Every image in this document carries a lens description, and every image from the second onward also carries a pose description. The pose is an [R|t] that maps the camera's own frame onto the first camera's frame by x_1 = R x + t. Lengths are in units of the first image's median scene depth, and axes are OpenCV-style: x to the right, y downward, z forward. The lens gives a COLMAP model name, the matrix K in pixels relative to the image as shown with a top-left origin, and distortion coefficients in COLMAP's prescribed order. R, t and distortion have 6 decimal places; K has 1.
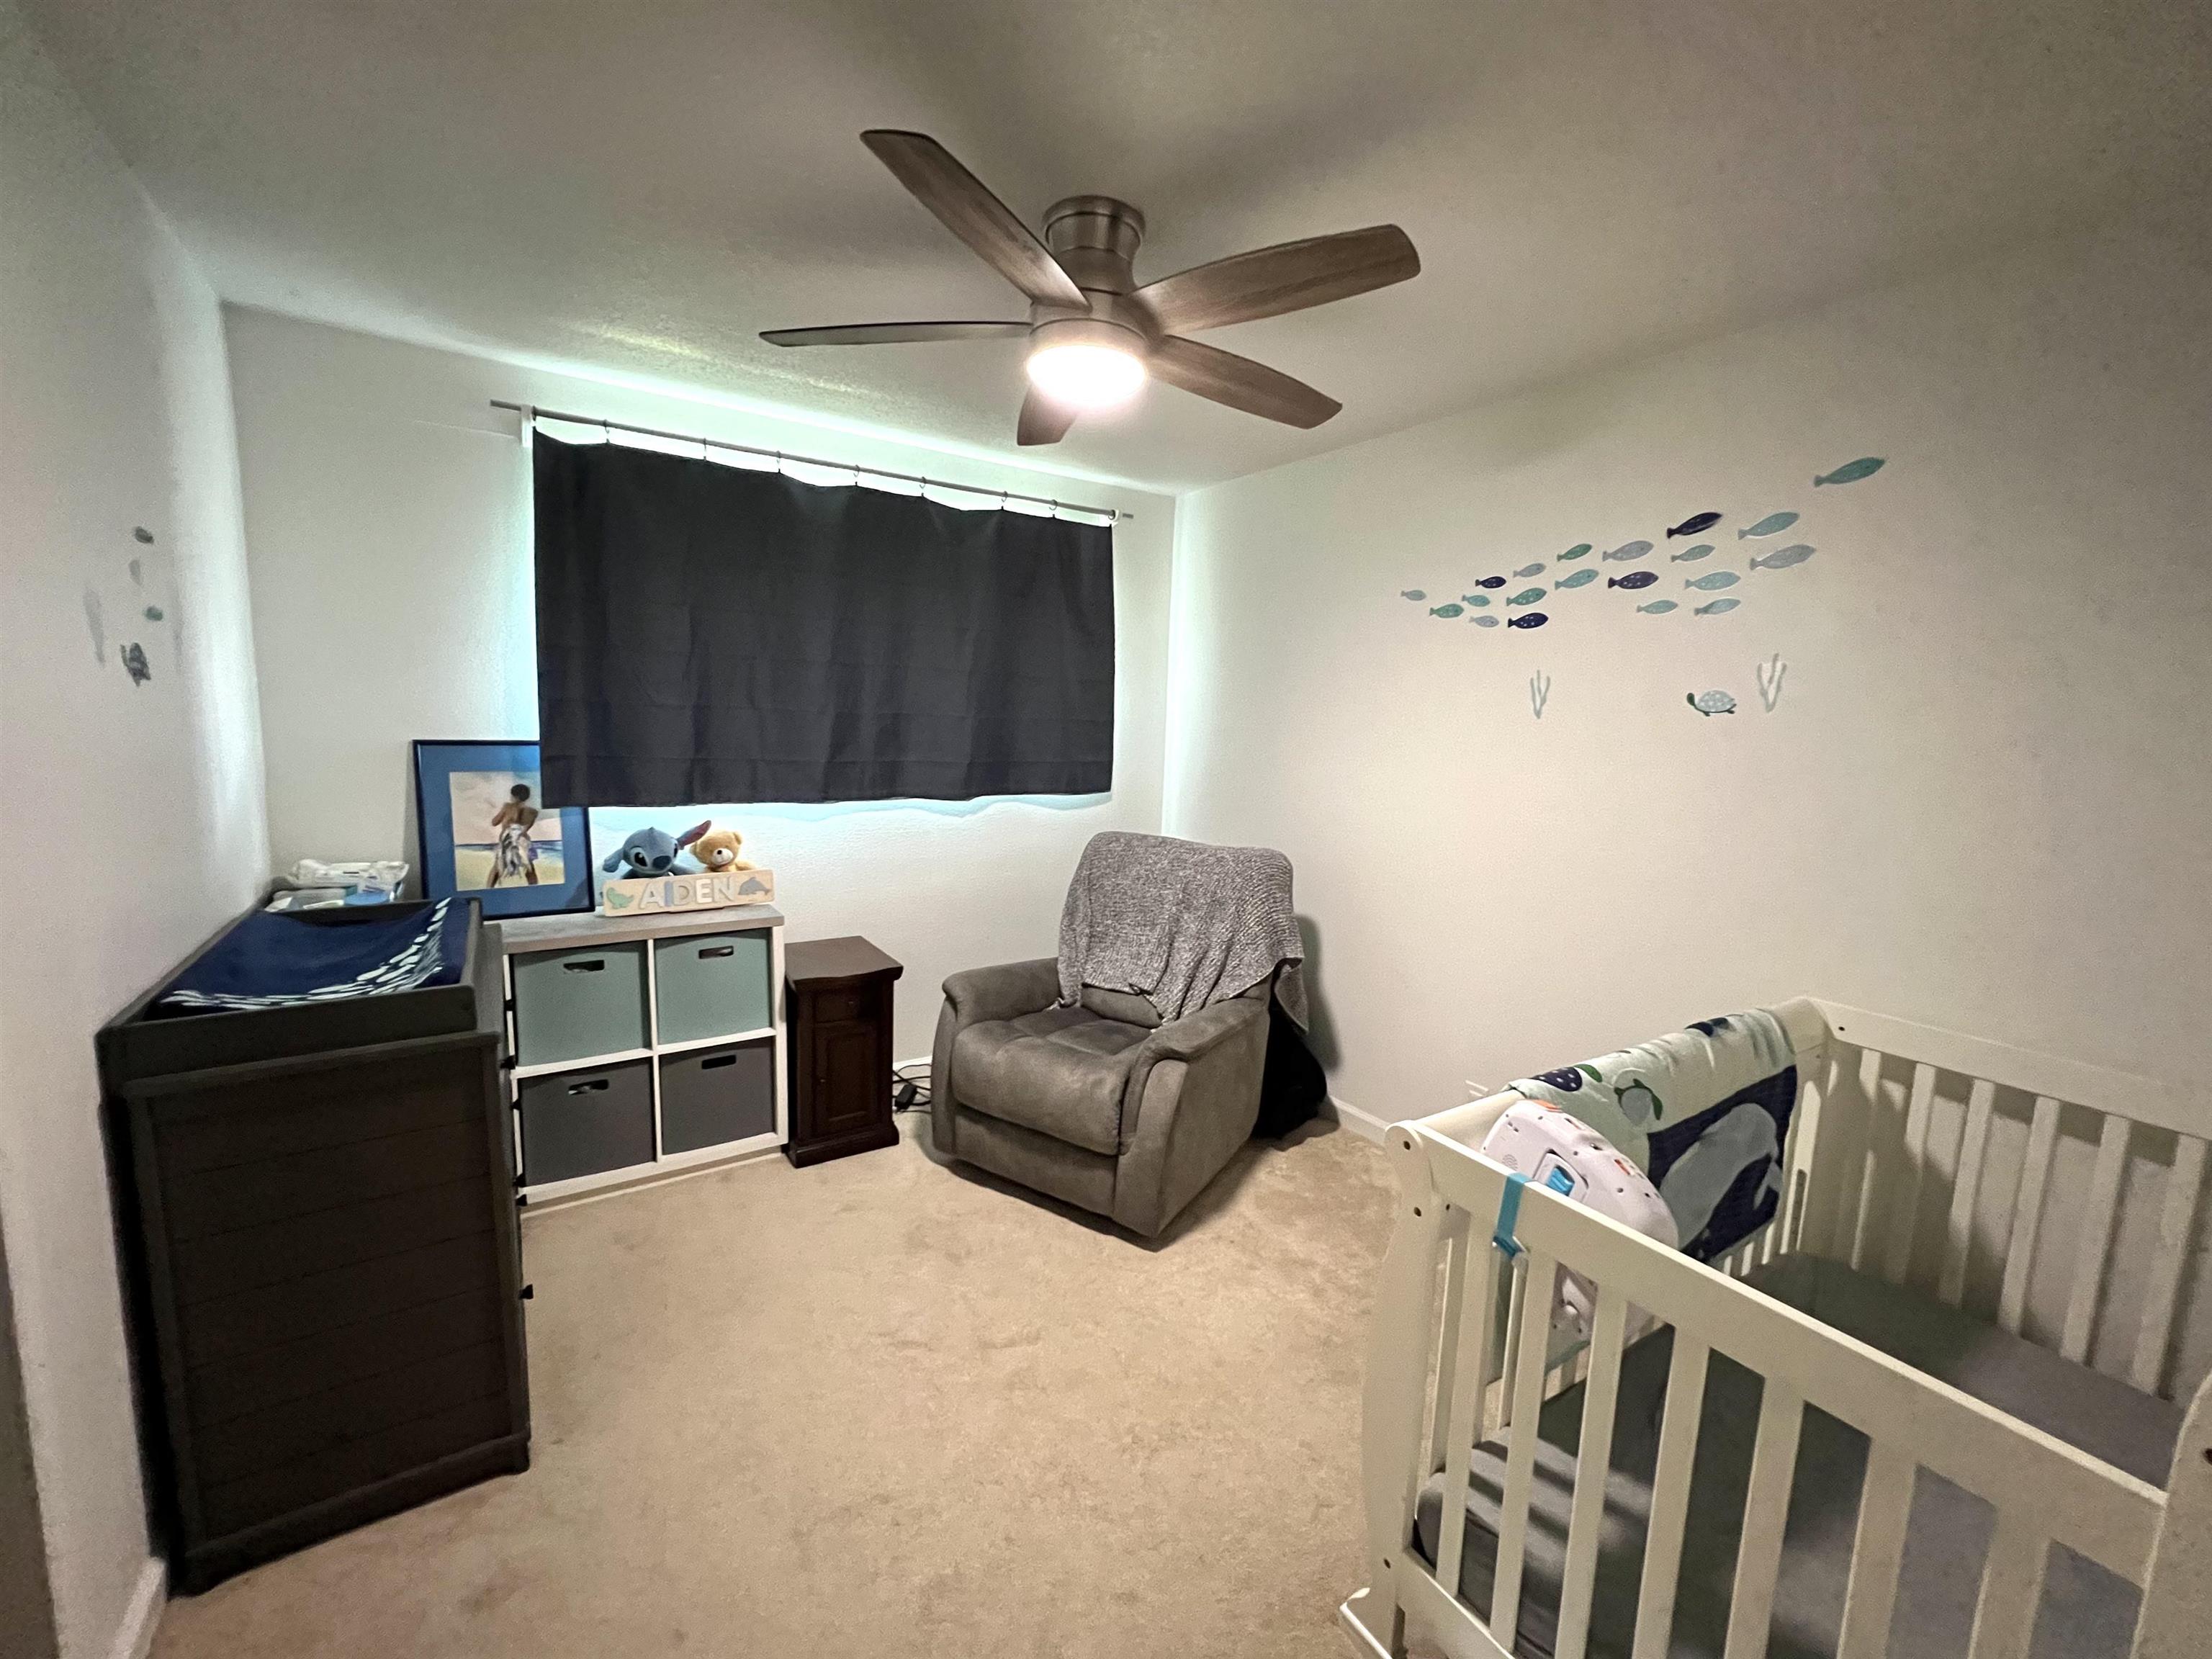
lens RADIAL K [[880.7, 0, 1106.0], [0, 880.7, 829.5], [0, 0, 1]] dist [-0.000409, -0.000009]
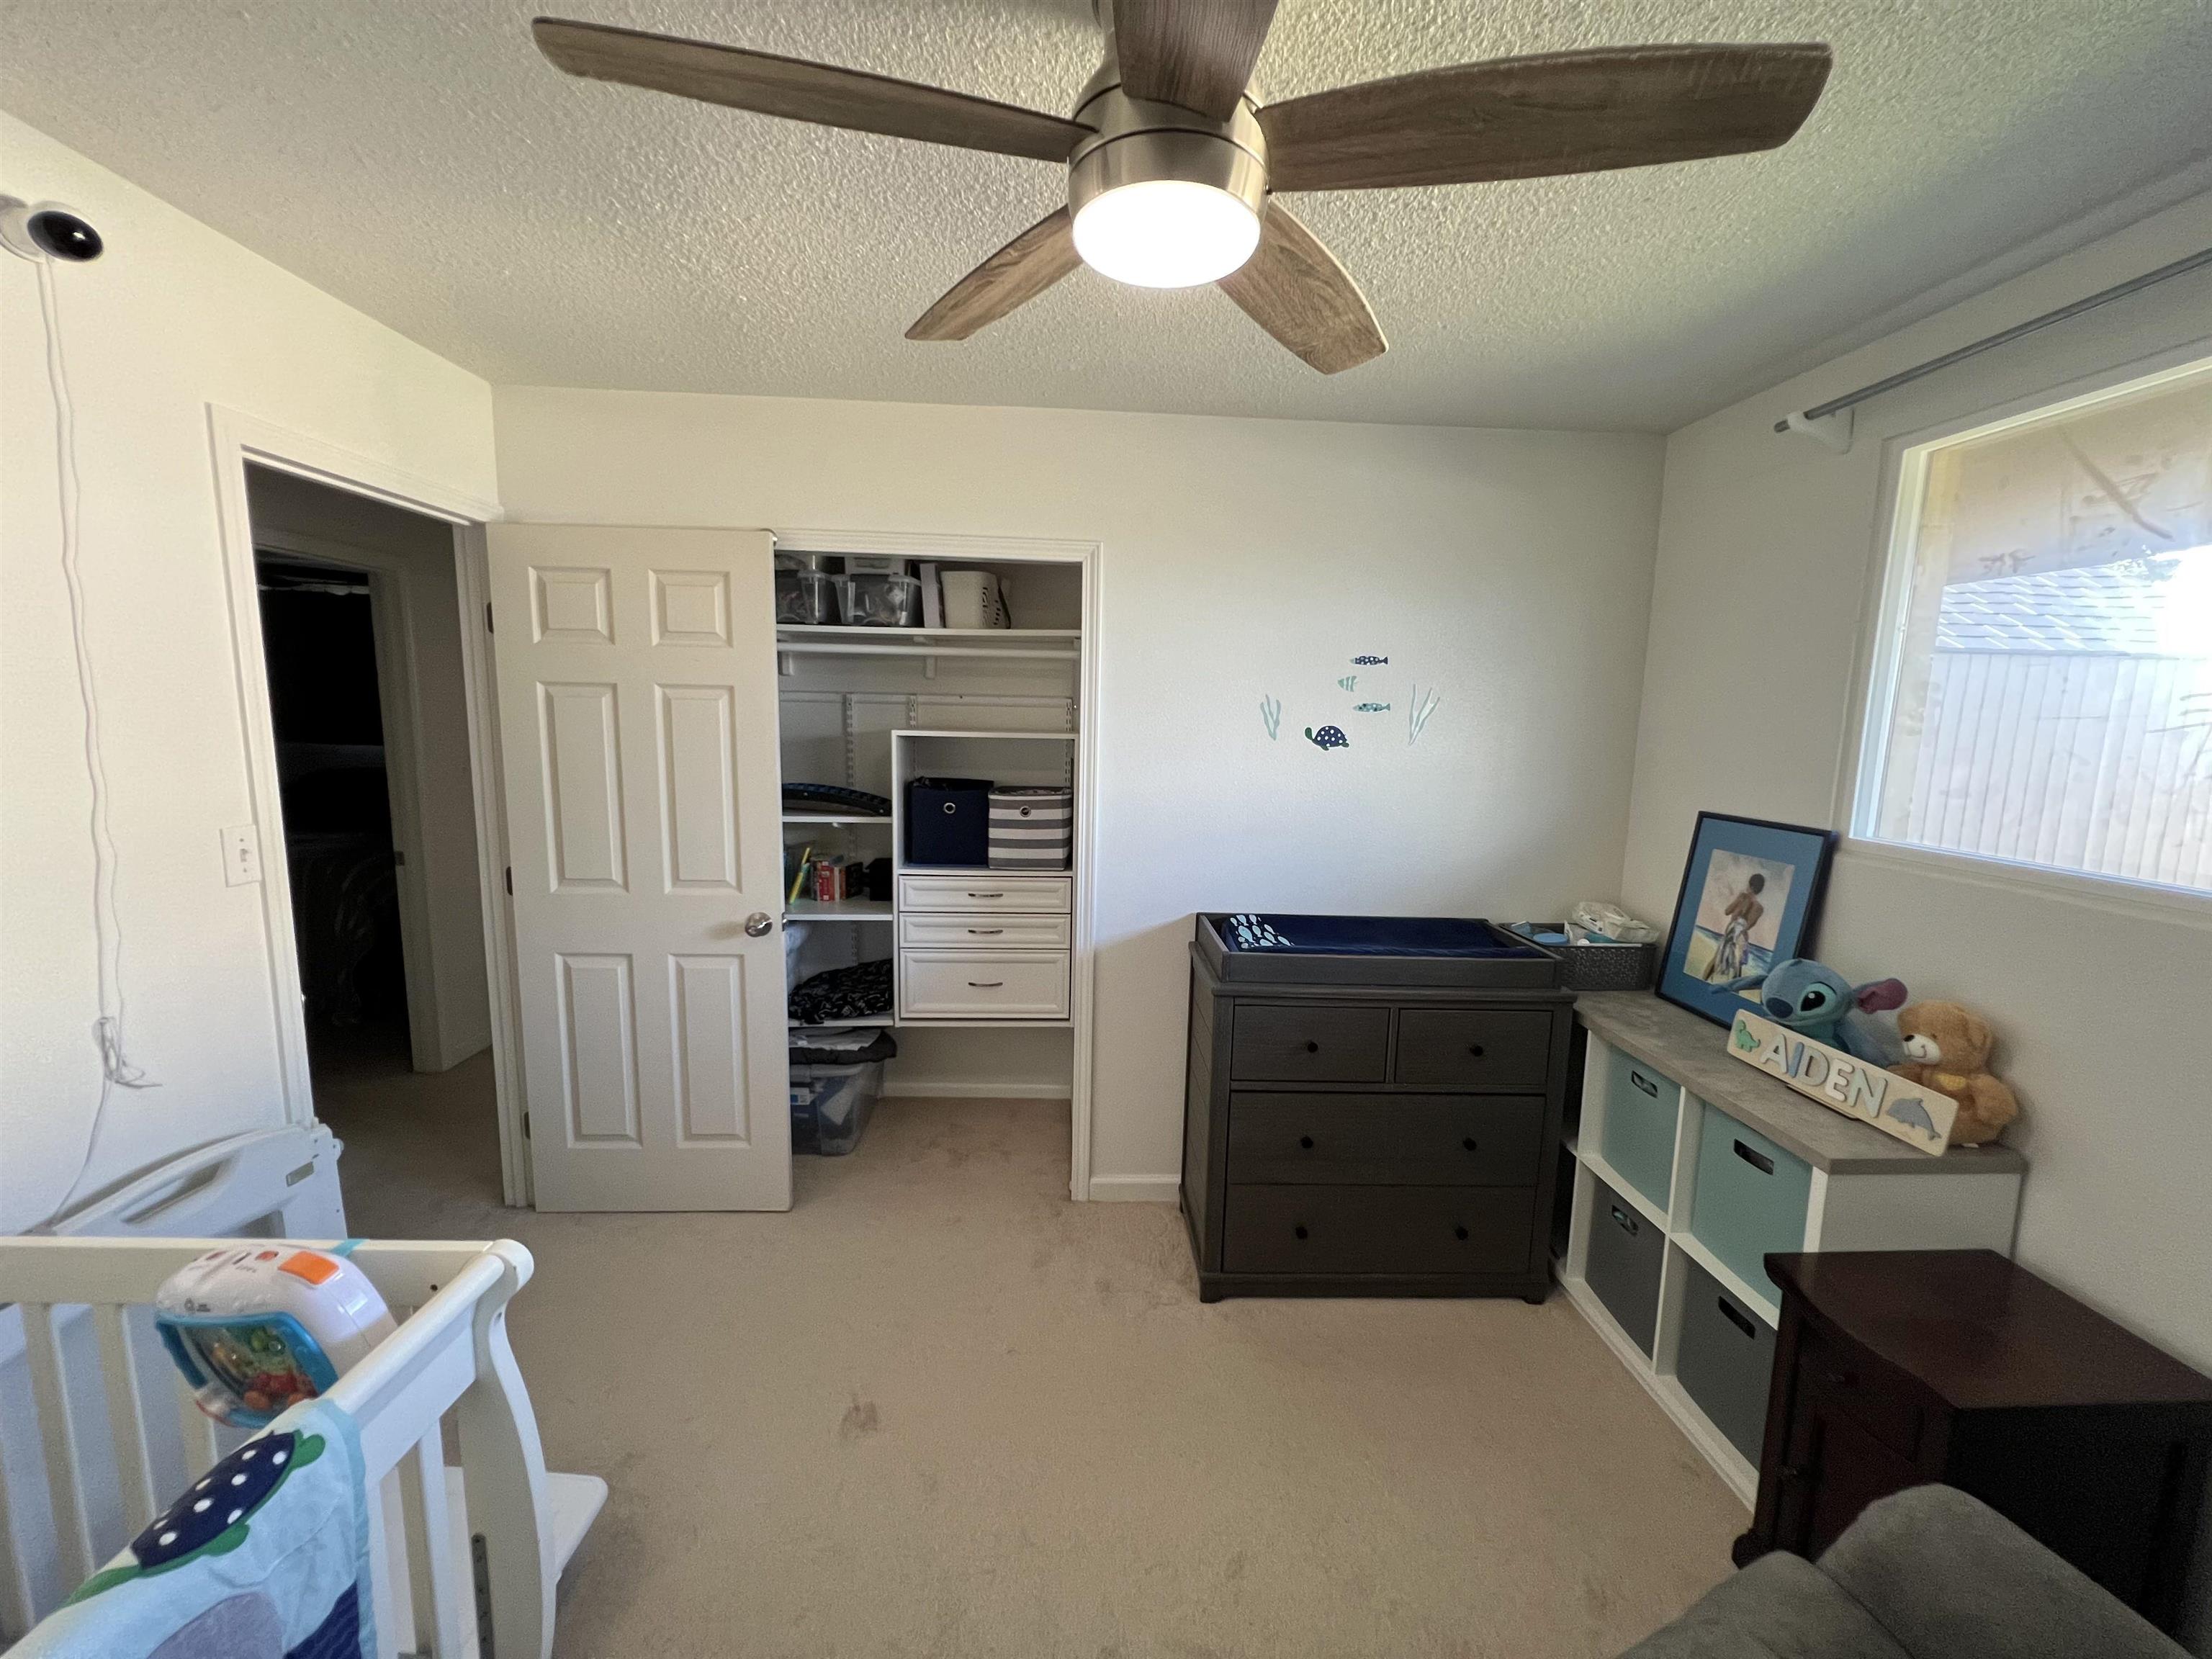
lens RADIAL K [[896.5, 0, 1106.0], [0, 896.5, 829.5], [0, 0, 1]] dist [0.000418, 0.000014]
pose [[-0.505838, 0.077258, -0.859162, 0.377471], [-0.149582, 0.973037, 0.175566, -0.150516], [0.849561, 0.217323, -0.480642, 0.881229]]
